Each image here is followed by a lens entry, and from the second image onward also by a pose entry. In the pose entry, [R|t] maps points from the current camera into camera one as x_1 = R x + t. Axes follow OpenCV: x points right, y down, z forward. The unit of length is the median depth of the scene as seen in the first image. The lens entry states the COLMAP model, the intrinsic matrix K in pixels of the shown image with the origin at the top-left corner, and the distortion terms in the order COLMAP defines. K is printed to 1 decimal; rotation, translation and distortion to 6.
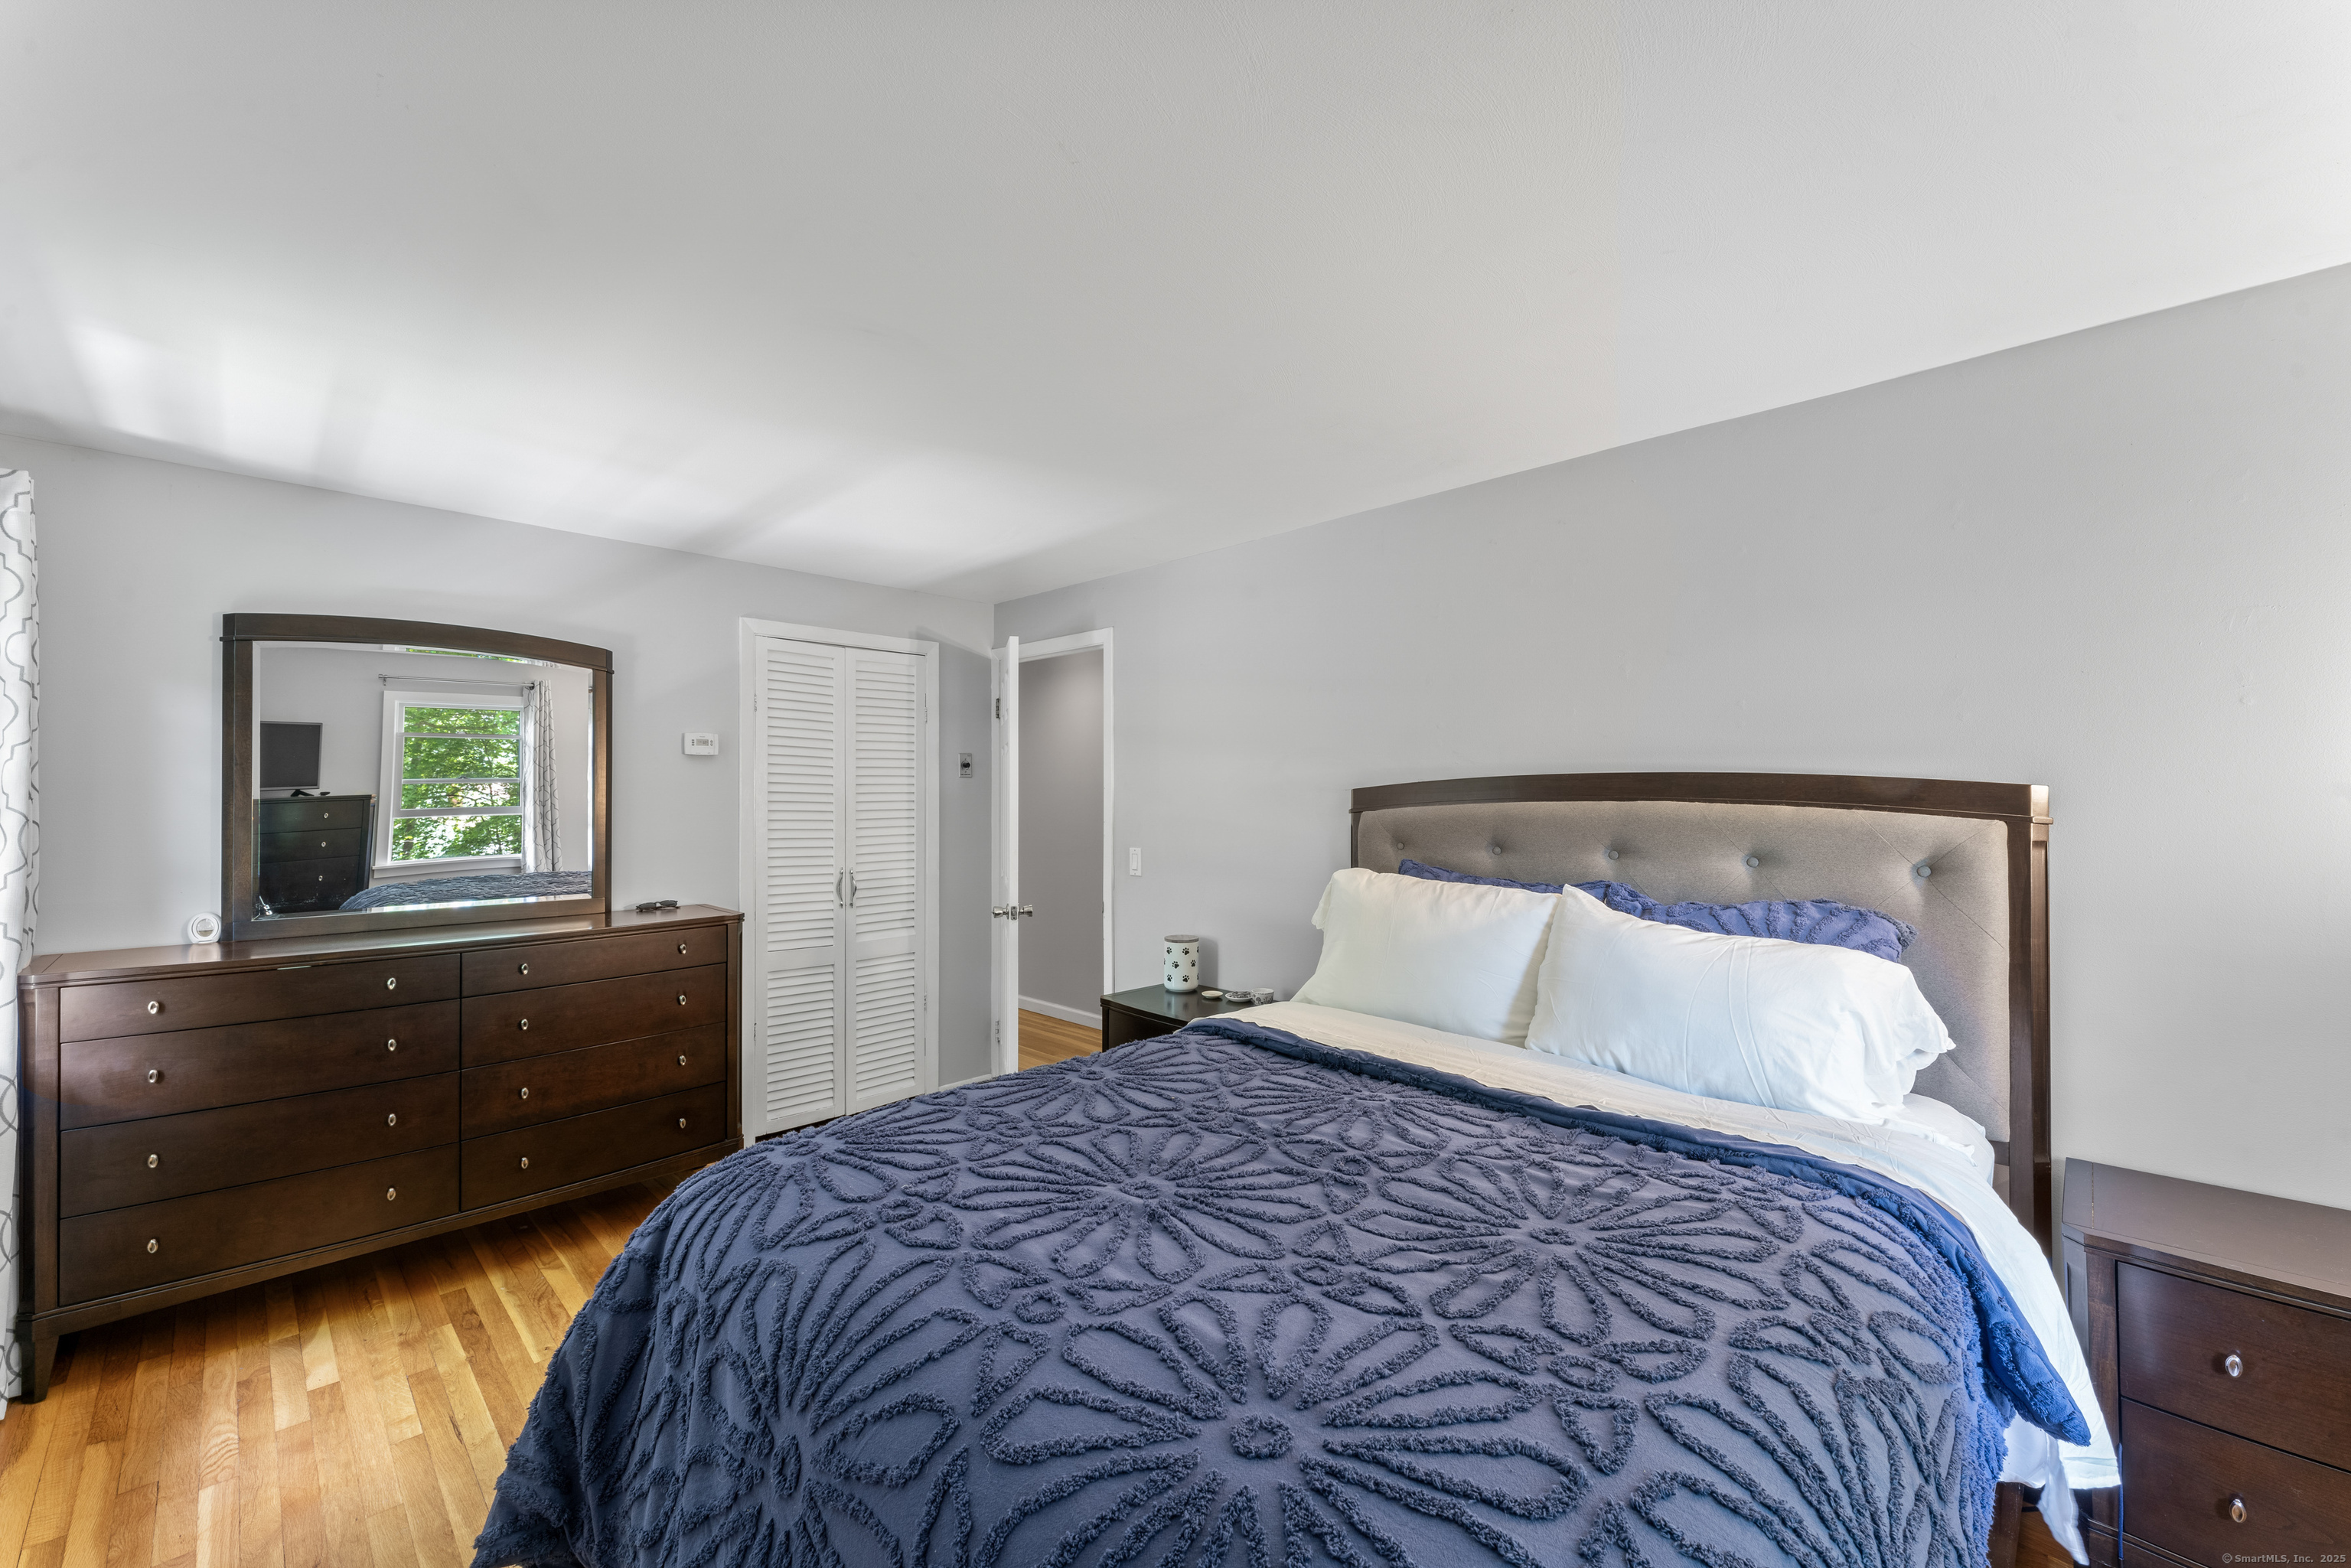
lens RADIAL K [[939.0, 0, 1175.5], [0, 939.0, 784.0], [0, 0, 1]] dist [-0.000091, 0.000118]
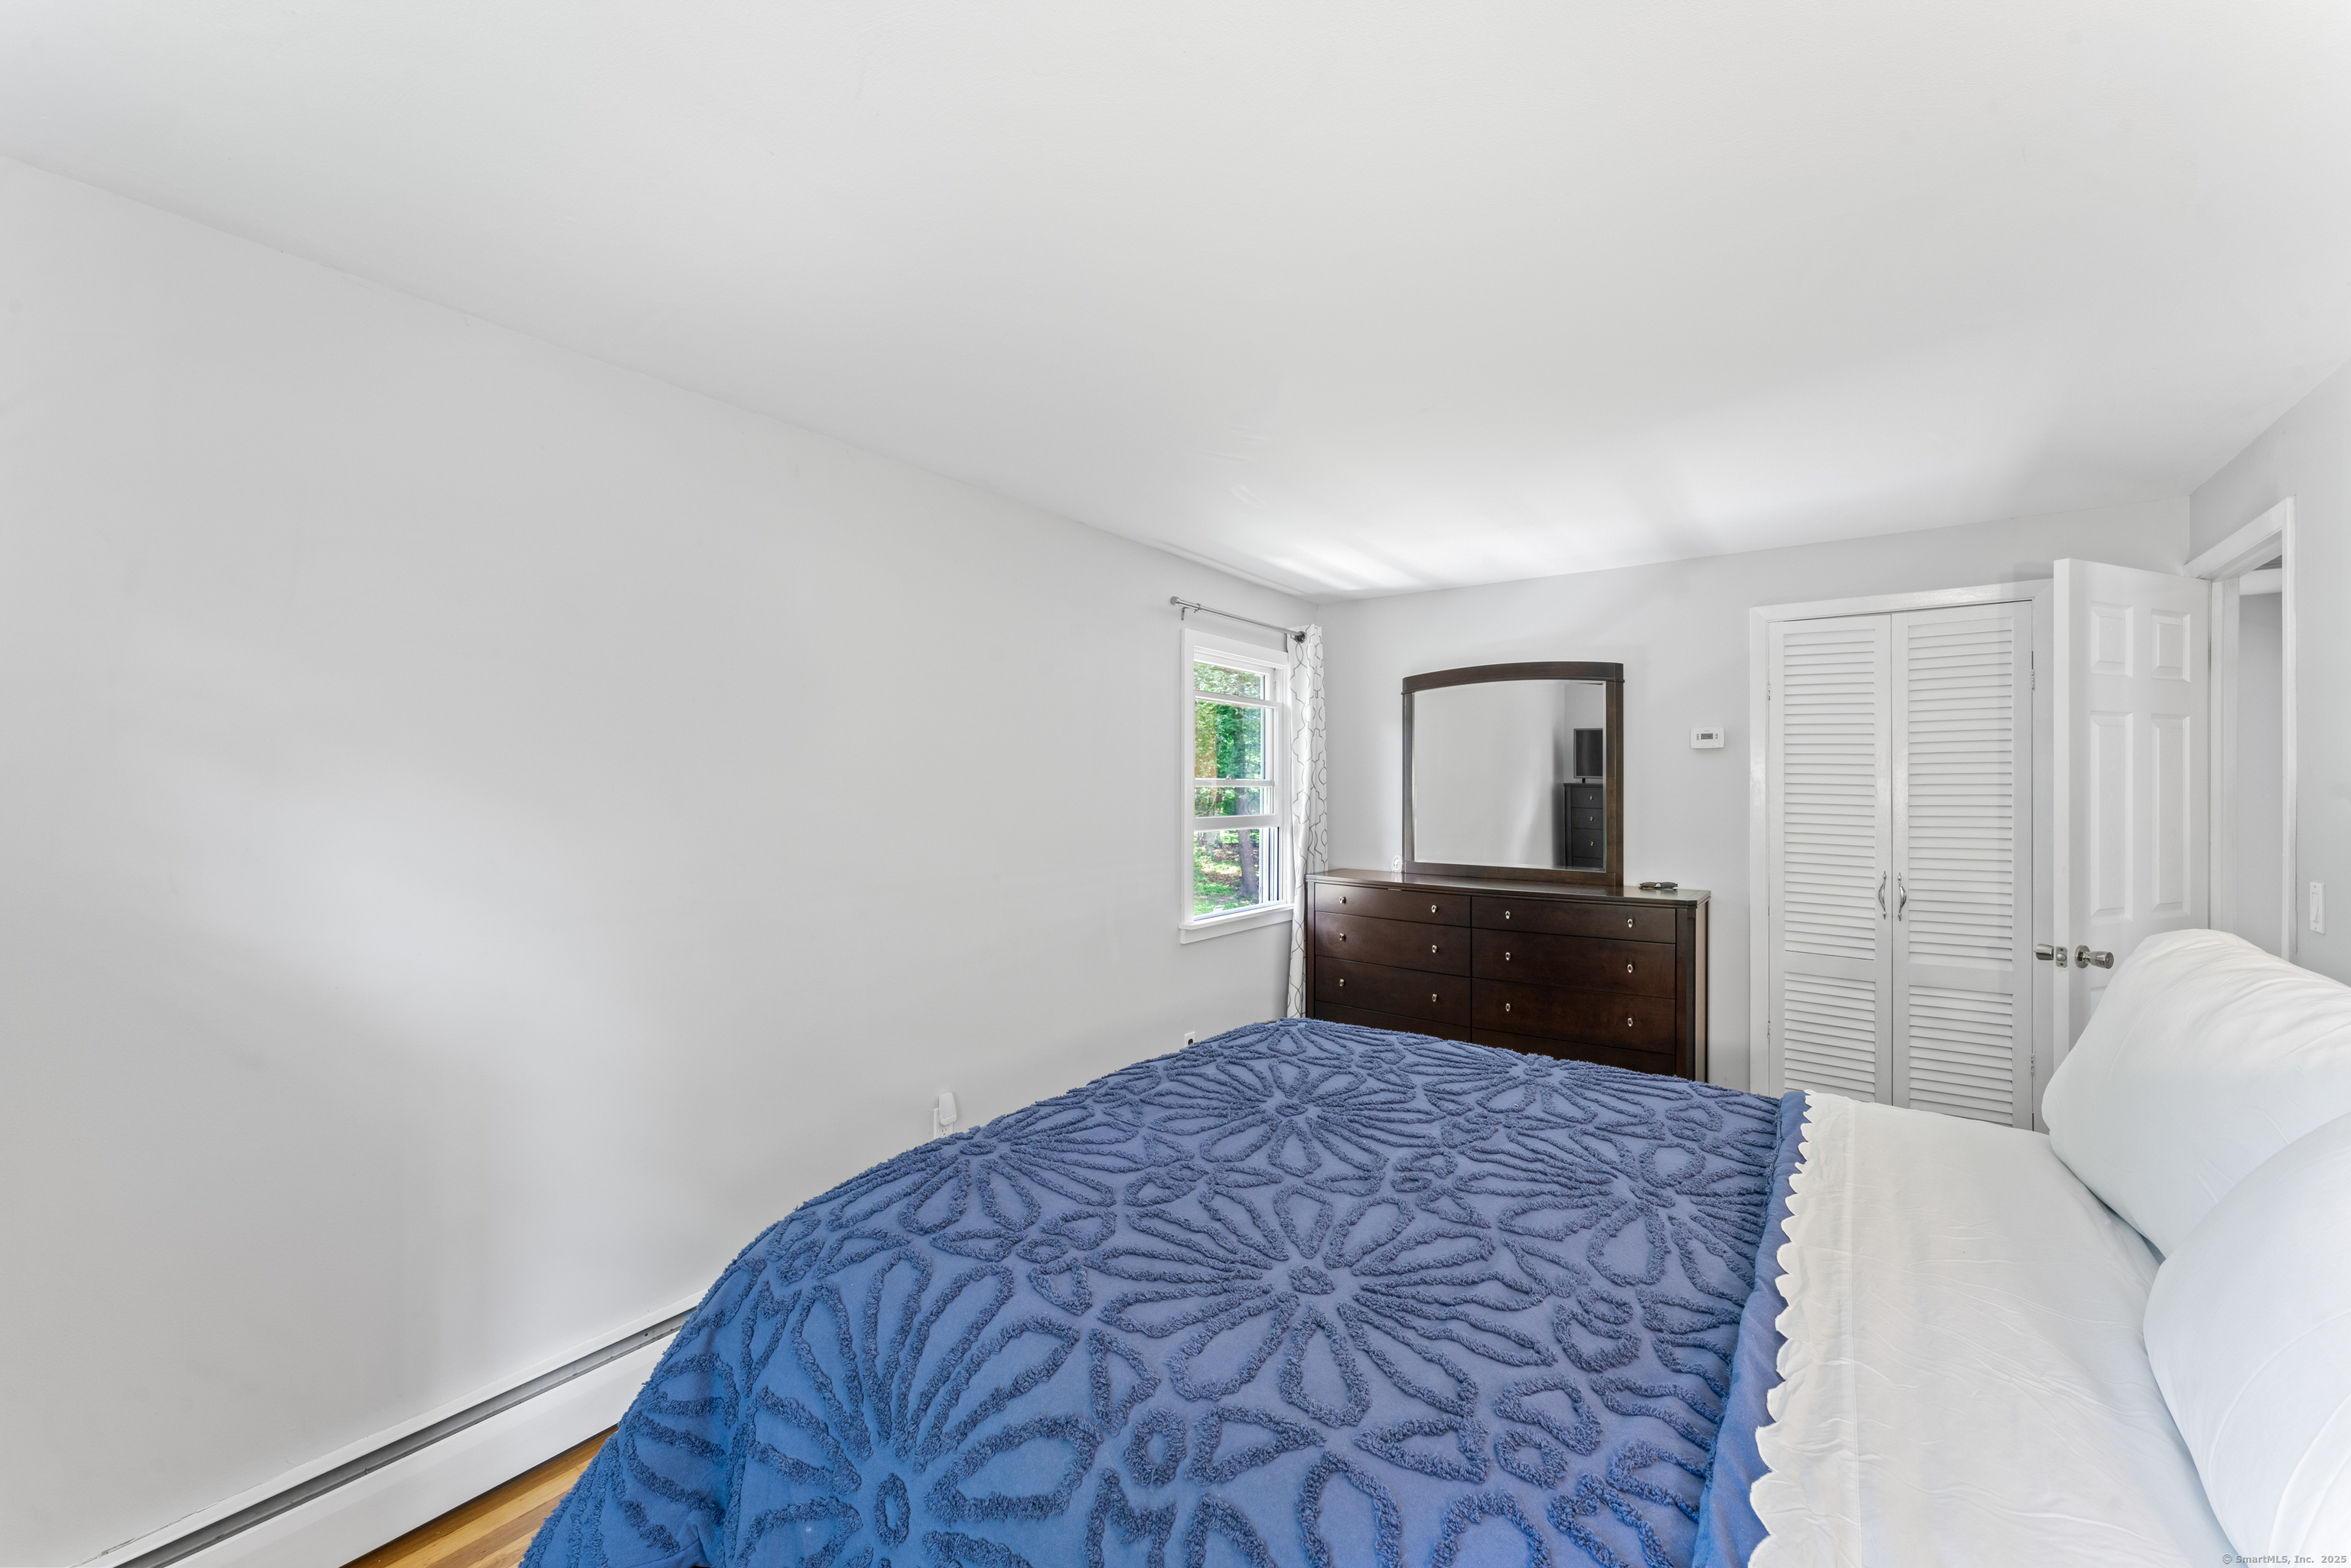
lens RADIAL K [[939.0, 0, 1175.5], [0, 939.0, 784.0], [0, 0, 1]] dist [-0.000091, 0.000118]
pose [[0.132822, -0.000425, -0.991140, 0.492632], [0.008175, 0.999966, 0.000667, 0.003953], [0.991106, -0.008191, 0.132821, 0.297221]]
